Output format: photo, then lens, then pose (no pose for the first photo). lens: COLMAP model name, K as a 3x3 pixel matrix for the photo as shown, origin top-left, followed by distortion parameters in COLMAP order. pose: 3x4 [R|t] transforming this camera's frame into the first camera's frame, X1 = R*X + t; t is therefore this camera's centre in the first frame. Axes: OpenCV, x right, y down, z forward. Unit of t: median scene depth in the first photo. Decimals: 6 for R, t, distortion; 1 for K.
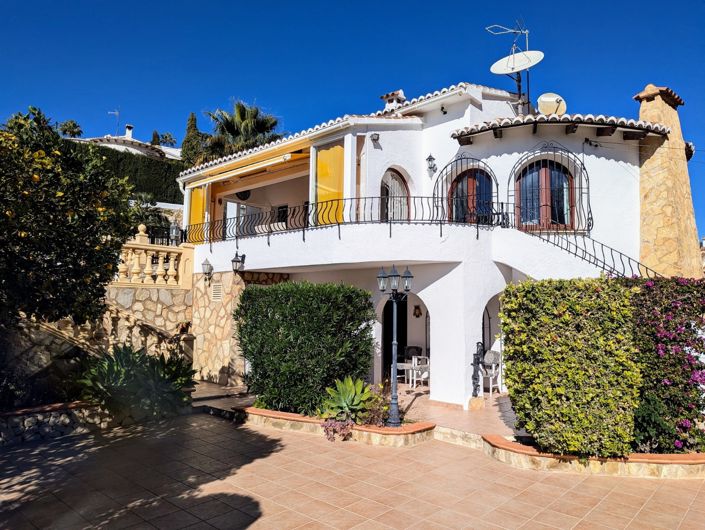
lens RADIAL K [[489.7, 0, 356.7], [0, 489.7, 256.3], [0, 0, 1]] dist [0.078487, -0.088806]
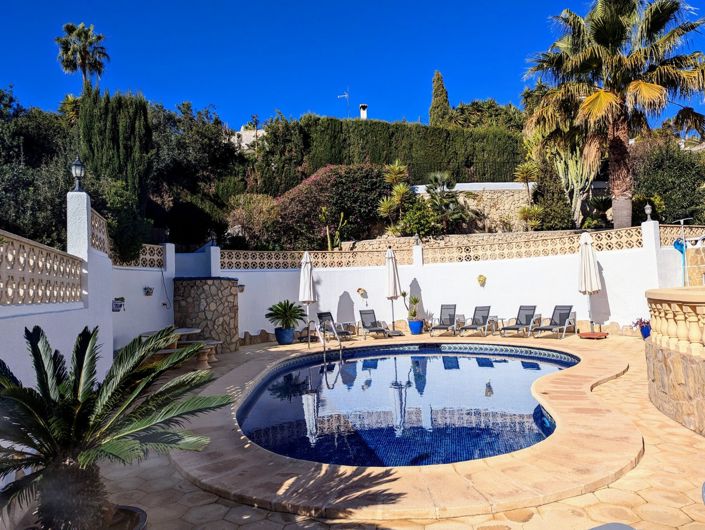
lens RADIAL K [[493.9, 0, 359.4], [0, 493.9, 258.1], [0, 0, 1]] dist [0.062882, -0.057523]
pose [[0.921207, -0.081507, -0.380439, -0.644260], [0.100890, 0.994407, 0.031252, -0.094288], [0.375763, -0.067172, 0.924278, 0.712409]]
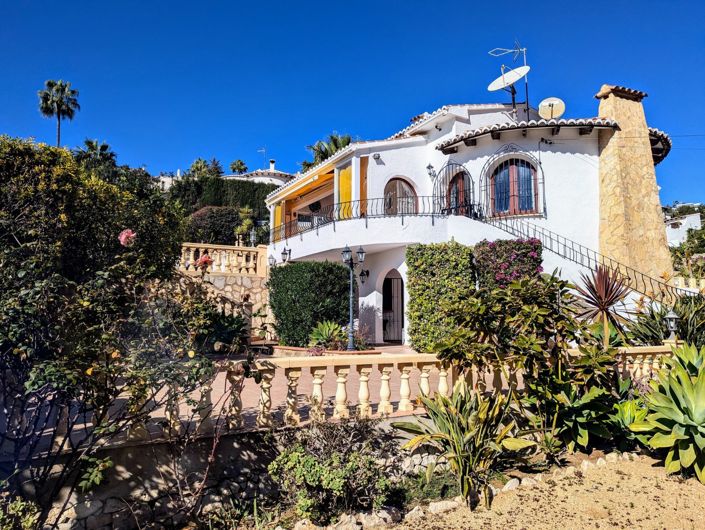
lens RADIAL K [[493.9, 0, 359.4], [0, 493.9, 258.1], [0, 0, 1]] dist [0.062882, -0.057523]
pose [[0.951937, -0.050617, -0.302082, 0.380873], [0.043671, 0.998604, -0.029706, 0.071674], [0.303164, 0.015086, 0.952819, -0.291081]]
